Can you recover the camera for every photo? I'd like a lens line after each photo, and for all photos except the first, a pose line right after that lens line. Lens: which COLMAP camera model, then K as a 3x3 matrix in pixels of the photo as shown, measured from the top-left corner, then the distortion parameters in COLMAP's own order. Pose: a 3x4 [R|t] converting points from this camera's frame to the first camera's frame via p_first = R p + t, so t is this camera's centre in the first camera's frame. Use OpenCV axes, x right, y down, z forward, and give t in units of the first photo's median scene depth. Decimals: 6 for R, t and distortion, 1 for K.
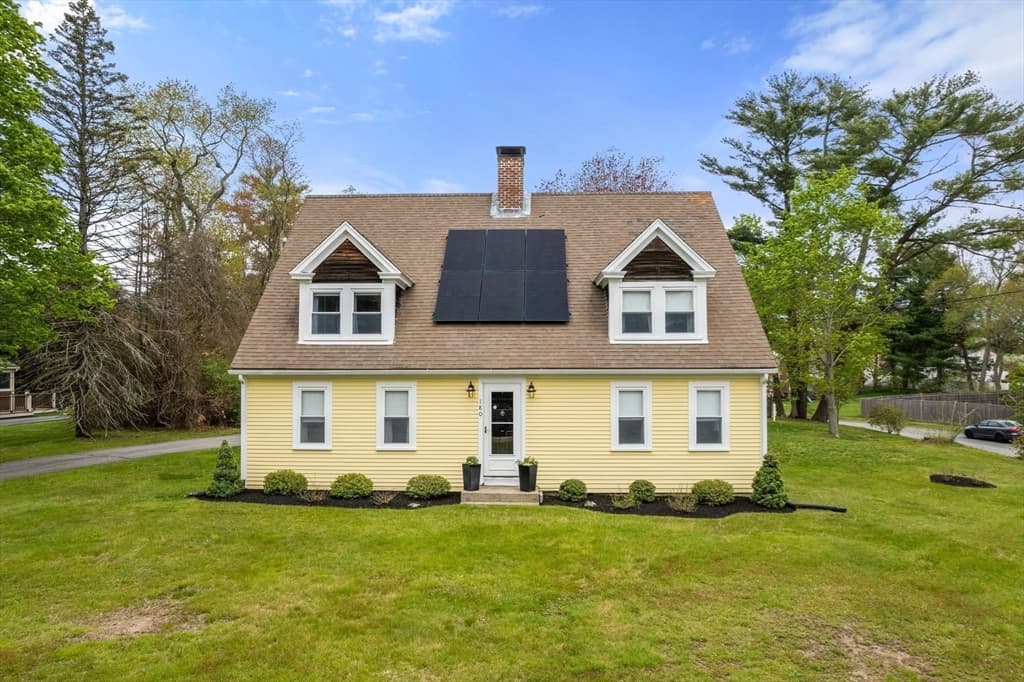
lens RADIAL K [[627.5, 0, 507.5], [0, 627.5, 351.1], [0, 0, 1]] dist [0.002814, 0.001978]
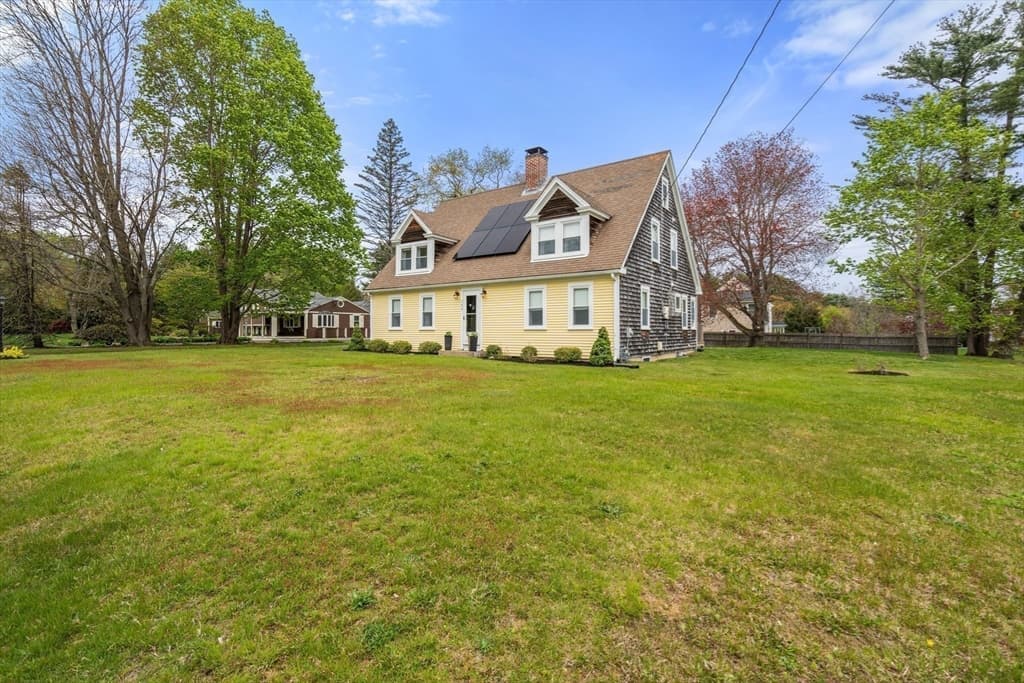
lens RADIAL K [[460.4, 0, 513.9], [0, 460.4, 334.3], [0, 0, 1]] dist [-0.004097, -0.001483]
pose [[0.839538, 0.005329, -0.543274, 0.751272], [0.006985, 0.999763, 0.020600, 0.142688], [0.543256, -0.021089, 0.839302, 0.012067]]
